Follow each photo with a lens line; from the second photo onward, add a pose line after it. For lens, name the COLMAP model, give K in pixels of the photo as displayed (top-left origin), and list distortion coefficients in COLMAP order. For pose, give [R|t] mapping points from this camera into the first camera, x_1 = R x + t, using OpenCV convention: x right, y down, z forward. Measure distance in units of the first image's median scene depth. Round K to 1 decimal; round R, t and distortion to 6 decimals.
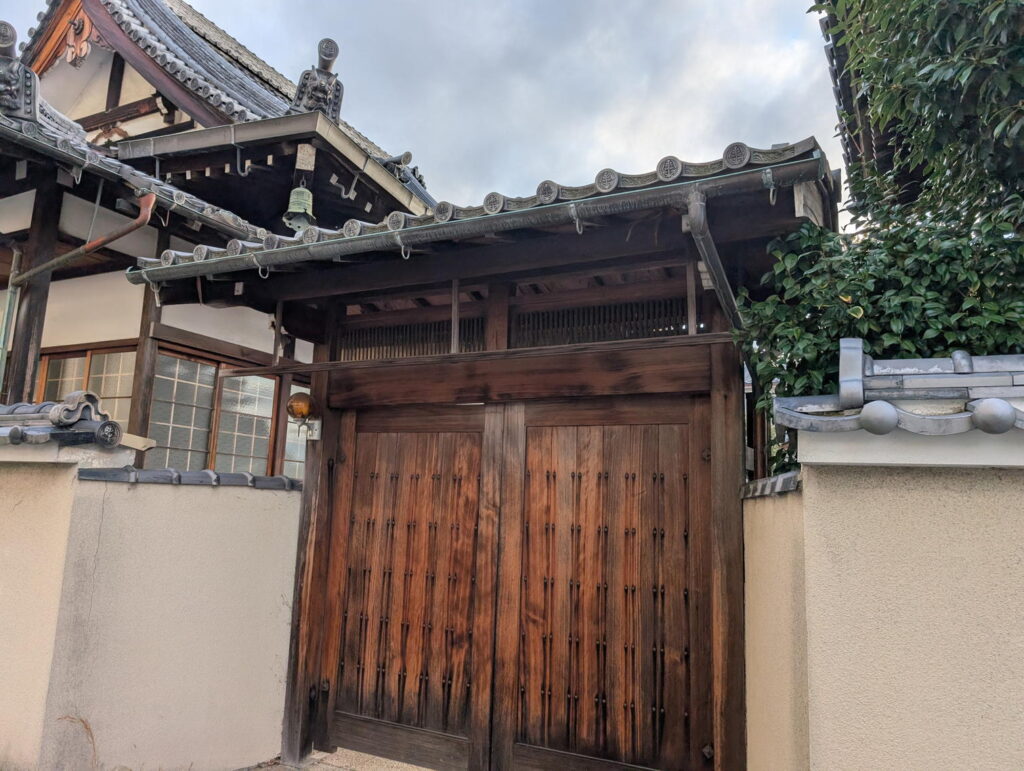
lens RADIAL K [[718.7, 0, 512.0], [0, 718.7, 385.5], [0, 0, 1]] dist [0.031222, -0.036421]
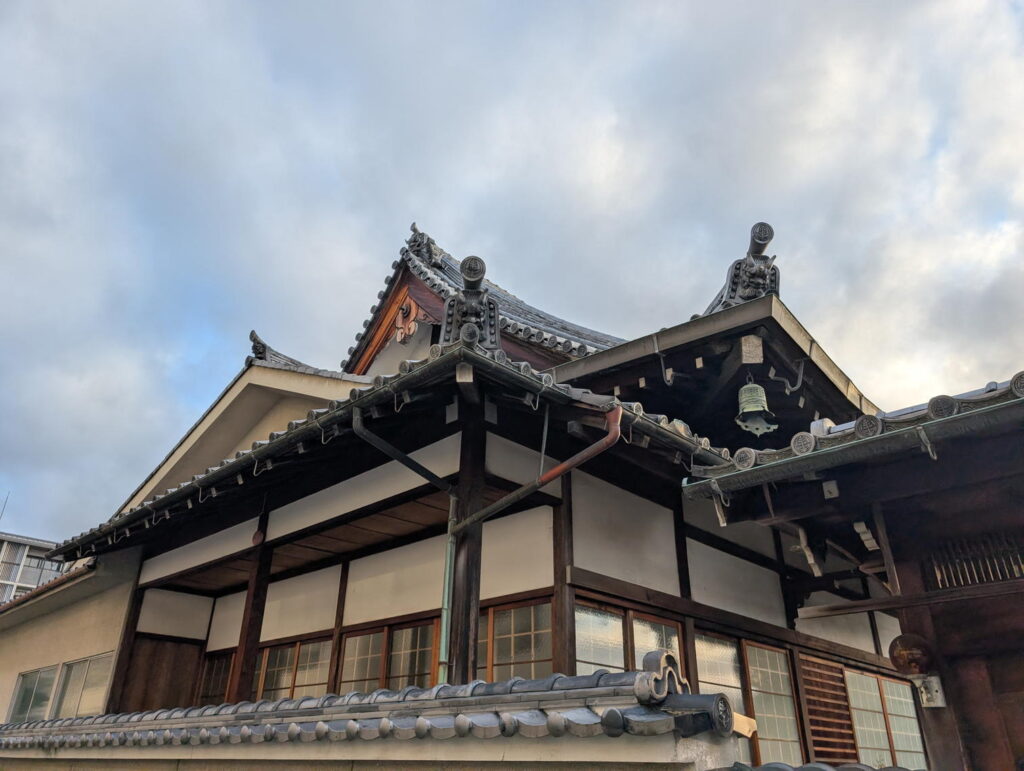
lens RADIAL K [[720.8, 0, 512.0], [0, 720.8, 385.5], [0, 0, 1]] dist [0.066344, -0.089985]
pose [[0.950654, -0.163612, -0.263605, -0.337358], [0.069615, 0.940472, -0.332666, -0.007078], [0.302341, 0.297899, 0.905453, 0.140421]]
